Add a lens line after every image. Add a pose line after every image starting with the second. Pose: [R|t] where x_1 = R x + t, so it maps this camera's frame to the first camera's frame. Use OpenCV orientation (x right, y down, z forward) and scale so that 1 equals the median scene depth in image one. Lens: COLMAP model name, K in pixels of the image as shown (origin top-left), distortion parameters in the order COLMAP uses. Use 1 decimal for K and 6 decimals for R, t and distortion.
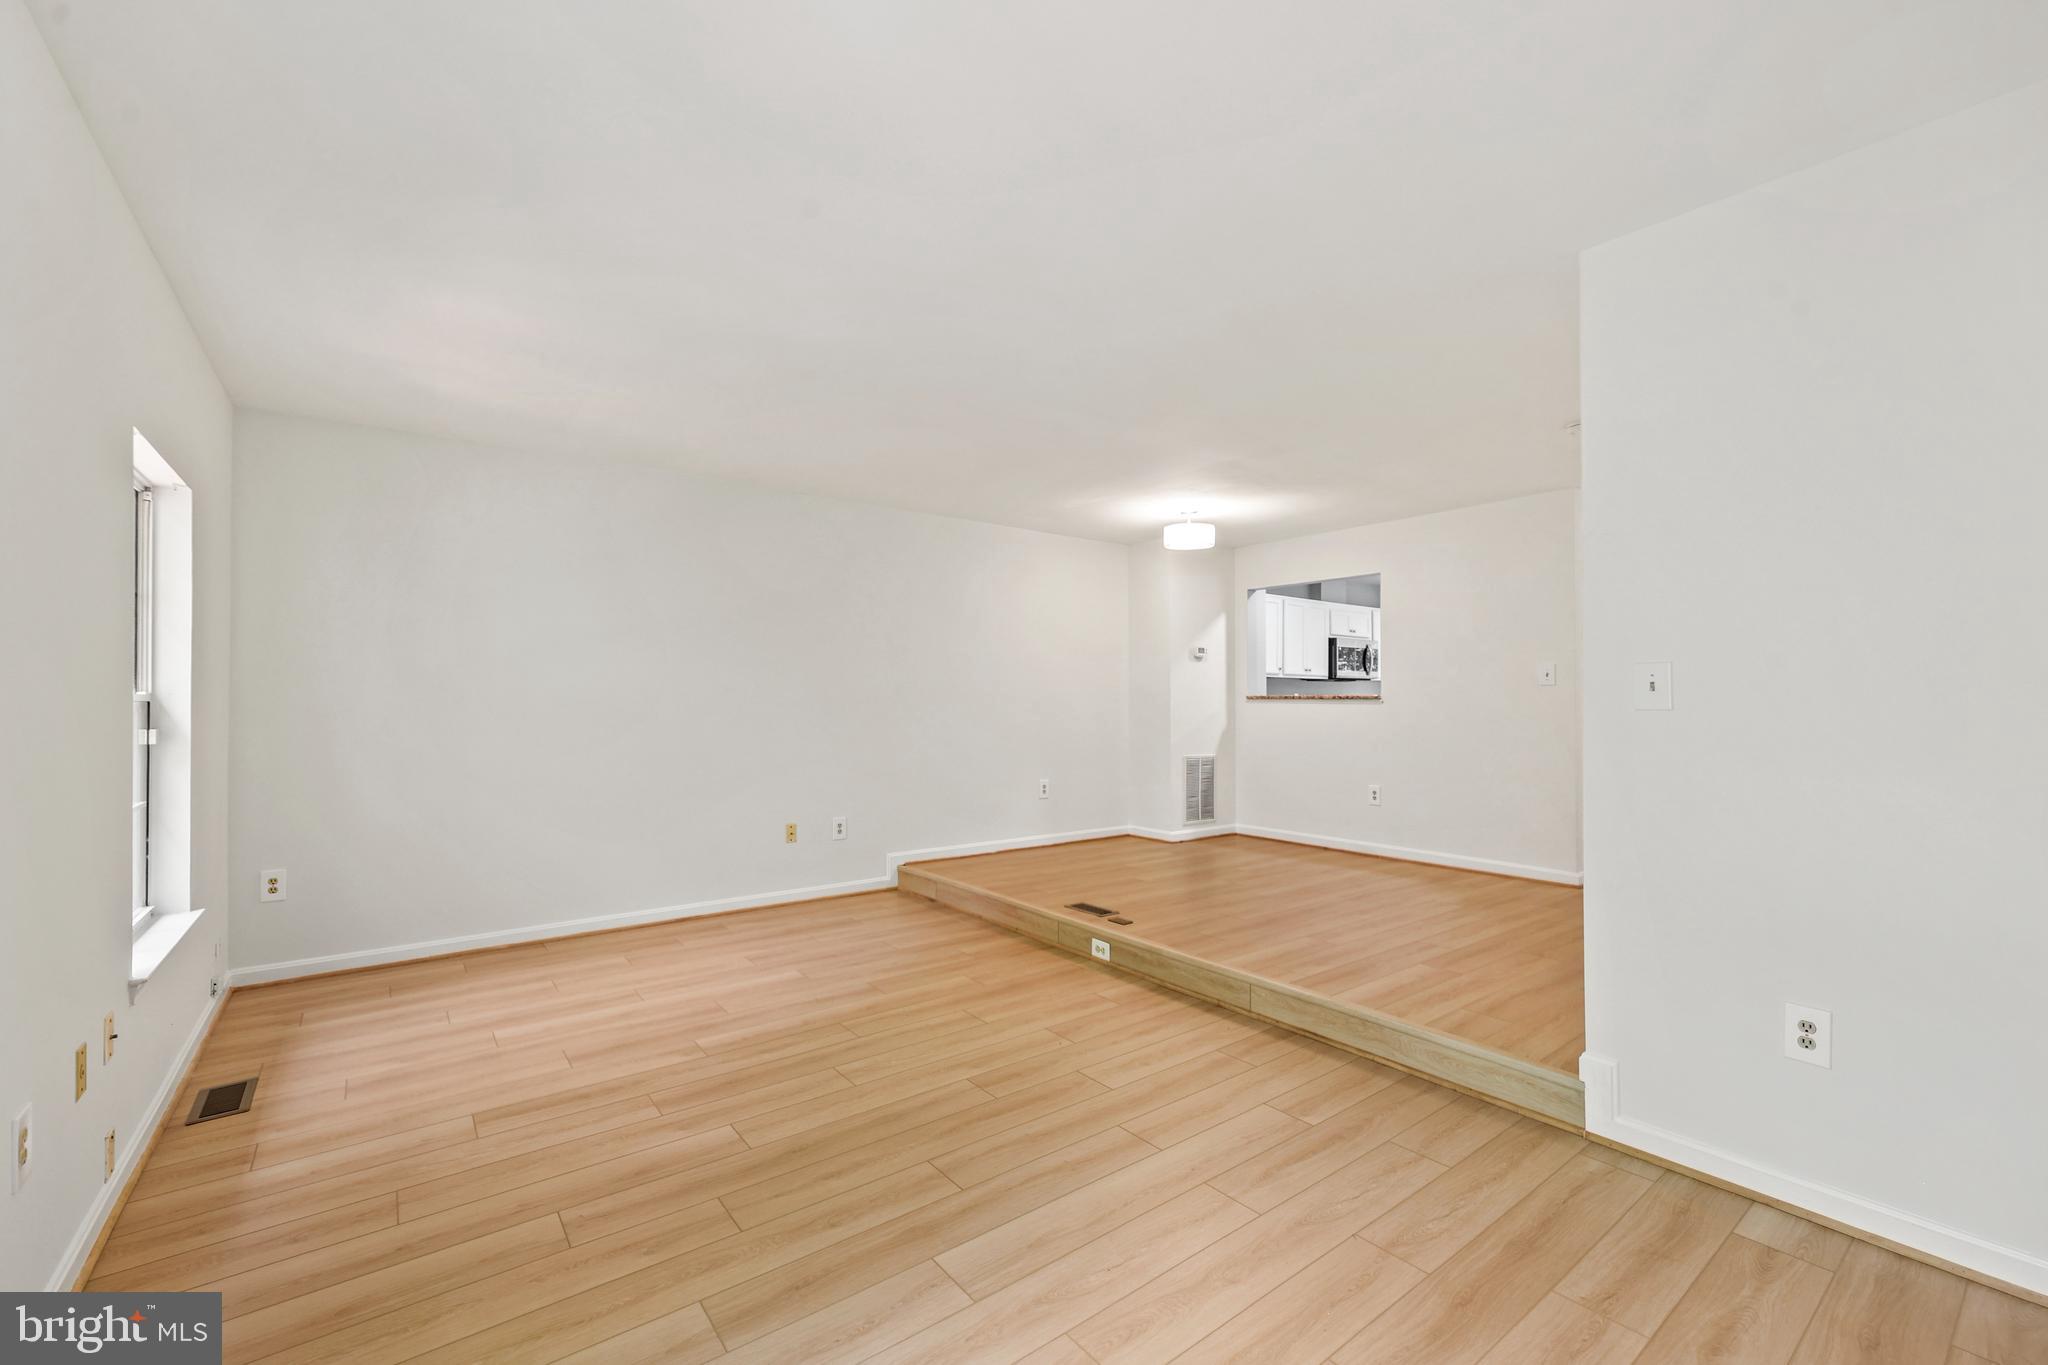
lens RADIAL K [[839.4, 0, 1020.5], [0, 839.4, 697.4], [0, 0, 1]] dist [-0.001253, 0.000029]
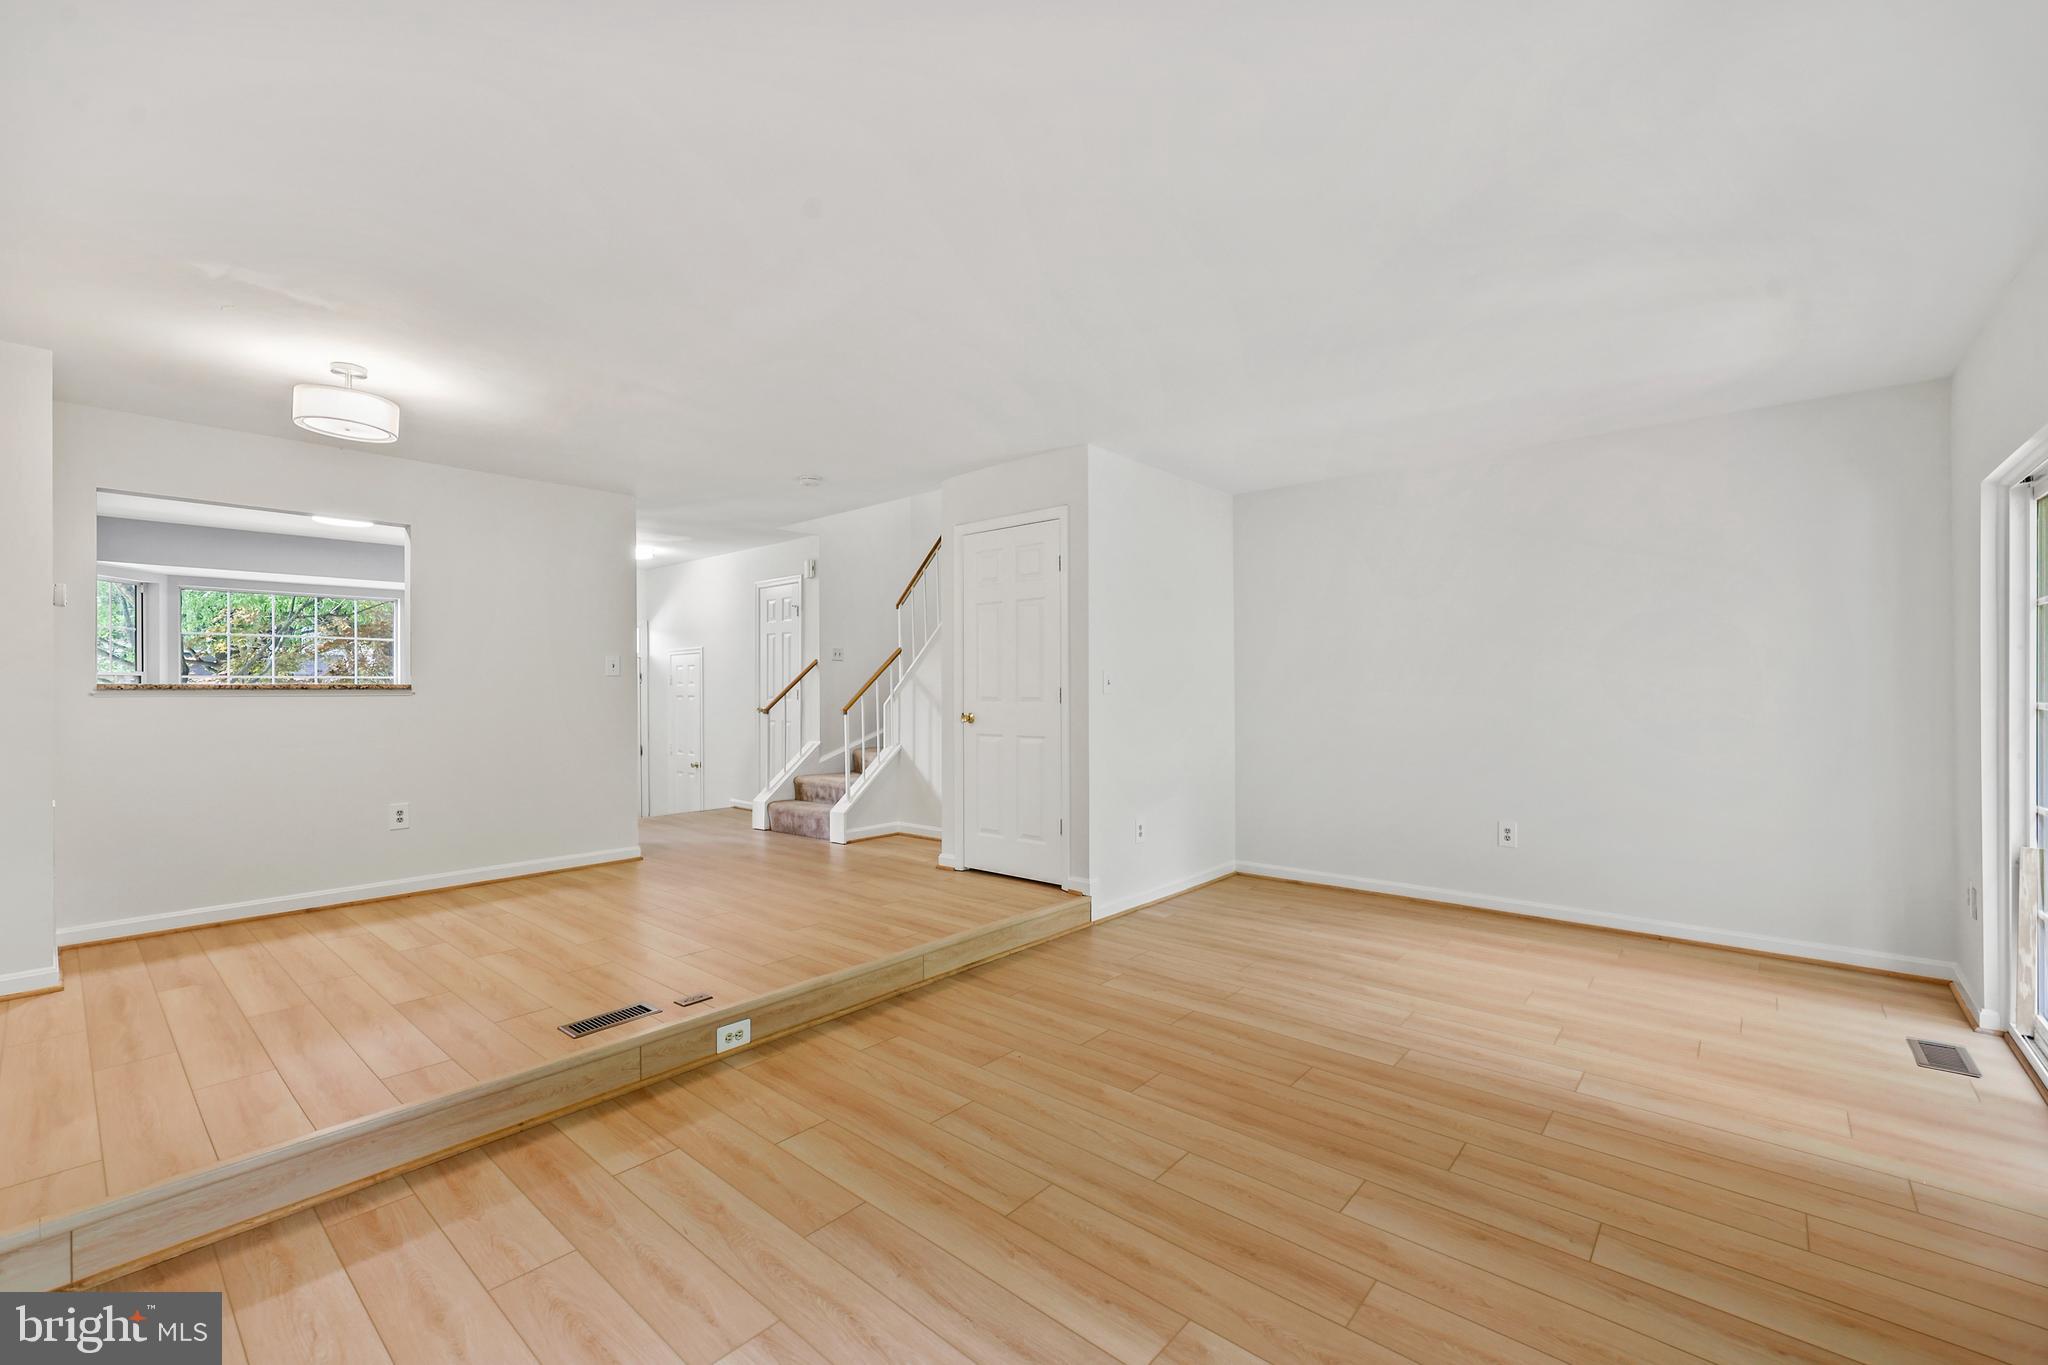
lens RADIAL K [[854.7, 0, 1029.3], [0, 854.7, 677.7], [0, 0, 1]] dist [-0.000858, 0.000102]
pose [[-0.205405, 0.014729, 0.978566, -0.802121], [0.001482, 0.999890, -0.014739, 0.006115], [-0.978676, -0.001578, -0.205405, 1.071122]]
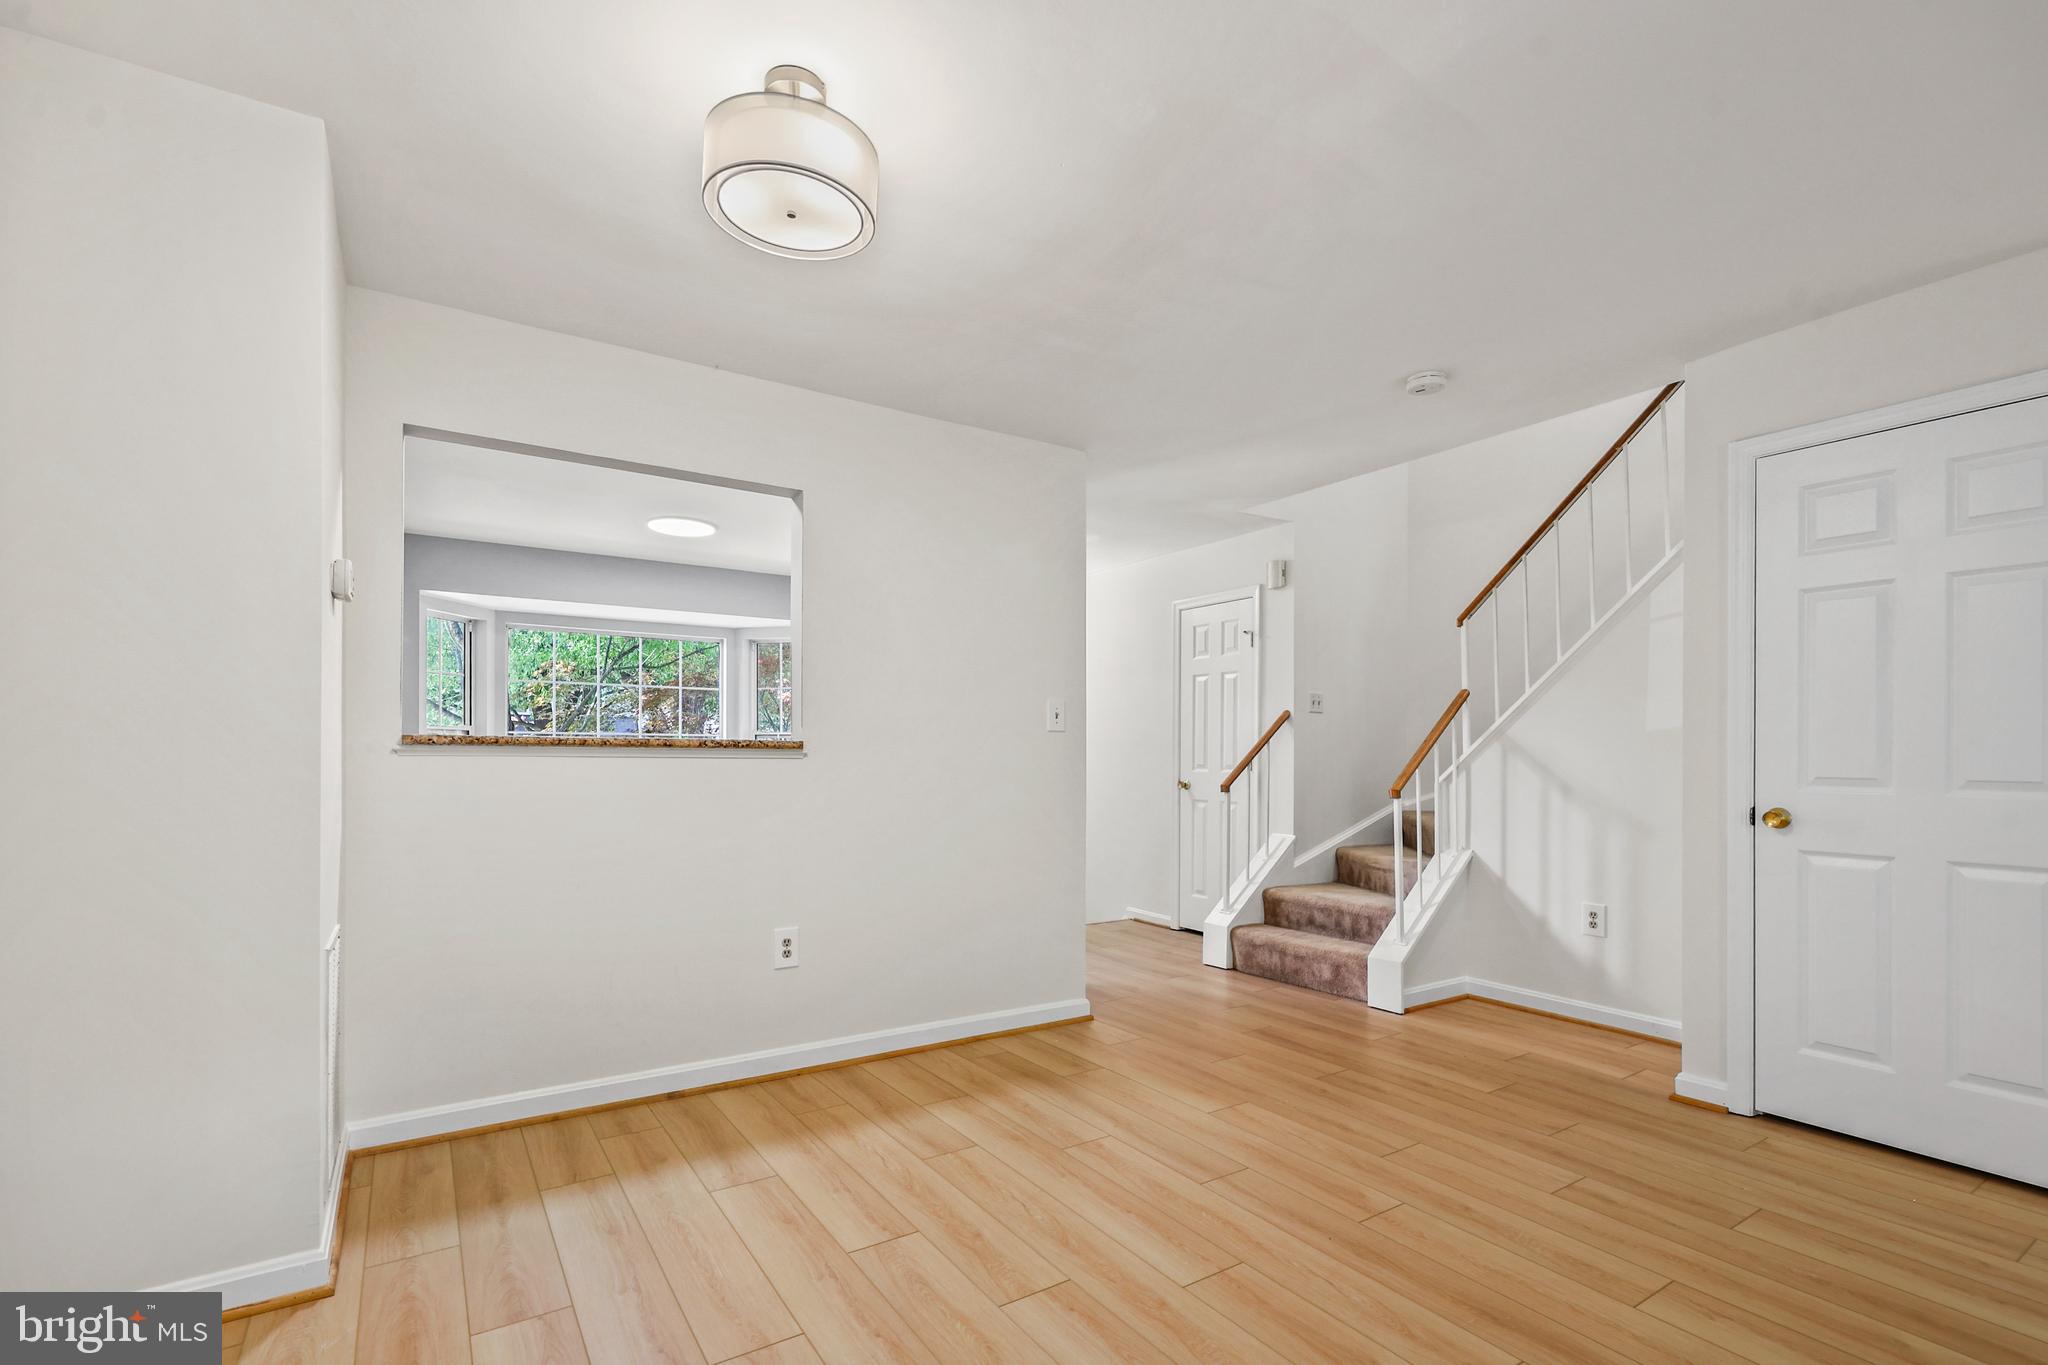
lens RADIAL K [[936.3, 0, 1020.4], [0, 936.3, 746.4], [0, 0, 1]] dist [0.003201, 0.000481]
pose [[0.071788, 0.010676, 0.997363, -0.191271], [-0.011289, 0.999887, -0.009890, 0.007444], [-0.997356, -0.010549, 0.071900, 1.472169]]
